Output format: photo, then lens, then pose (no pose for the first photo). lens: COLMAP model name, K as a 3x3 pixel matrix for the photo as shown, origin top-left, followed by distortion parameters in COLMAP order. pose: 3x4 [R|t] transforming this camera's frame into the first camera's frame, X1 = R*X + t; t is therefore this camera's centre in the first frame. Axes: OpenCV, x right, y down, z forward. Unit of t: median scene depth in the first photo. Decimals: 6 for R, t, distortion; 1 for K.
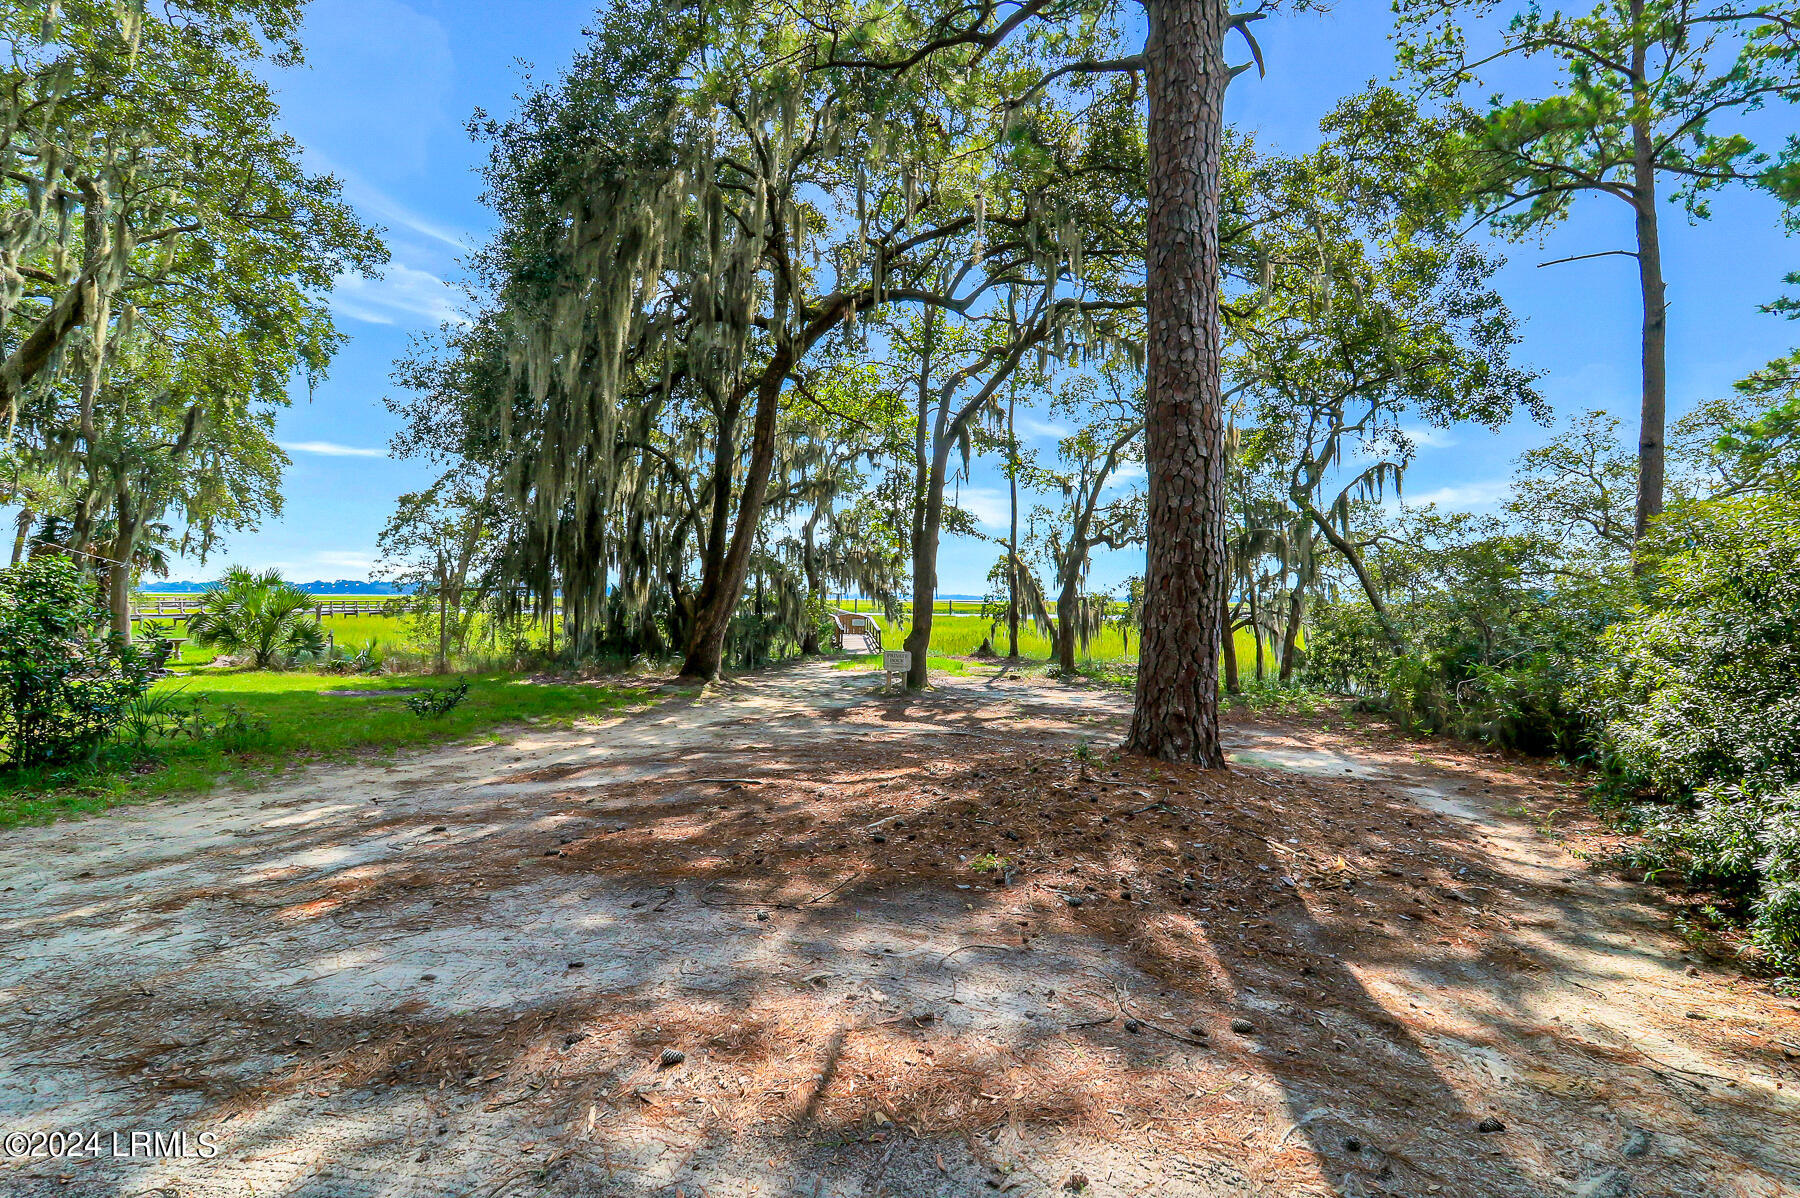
lens RADIAL K [[850.9, 0, 899.7], [0, 850.9, 601.5], [0, 0, 1]] dist [0.001868, -0.005114]
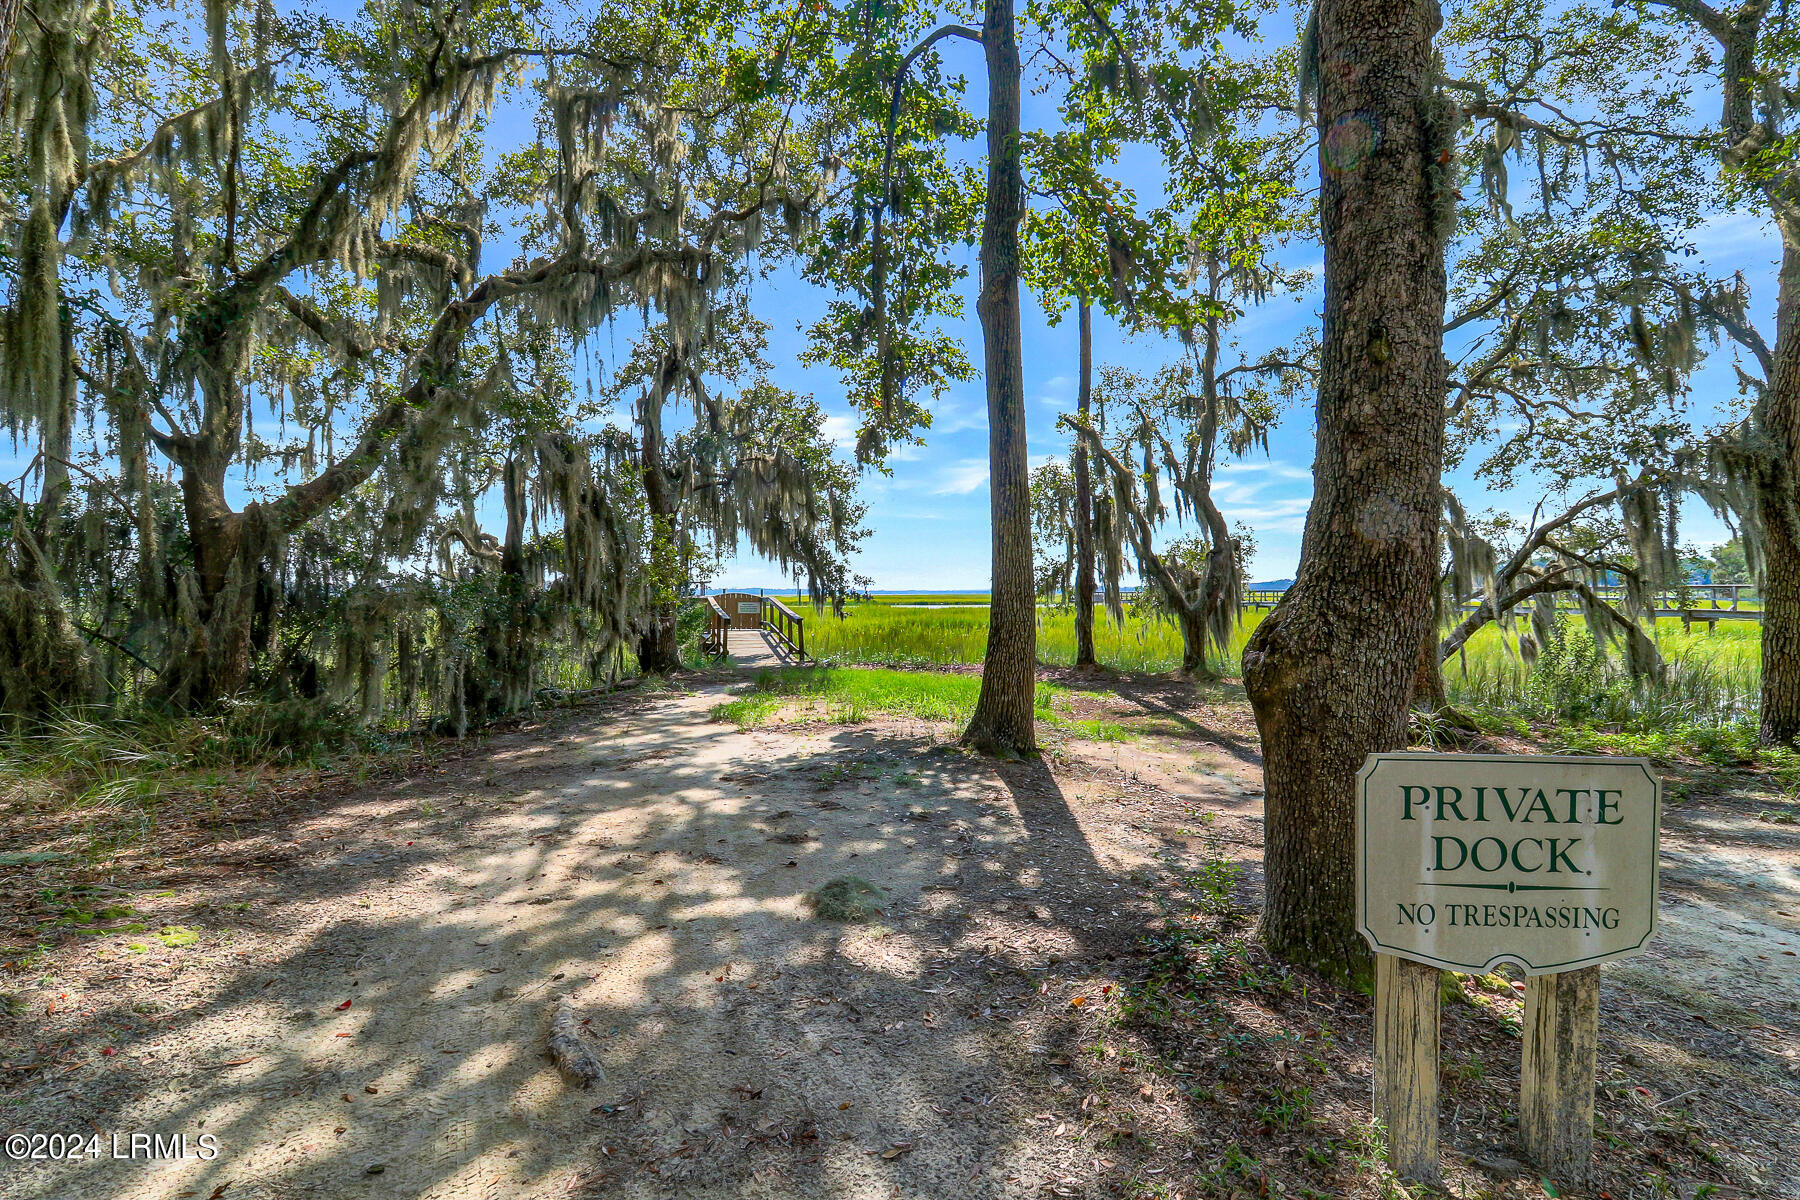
lens RADIAL K [[850.9, 0, 903.3], [0, 850.9, 609.2], [0, 0, 1]] dist [0.001868, -0.005114]
pose [[0.987552, -0.015918, 0.156485, -0.043772], [0.013730, 0.999792, 0.015054, 0.021810], [-0.156692, -0.012718, 0.987566, 0.500886]]
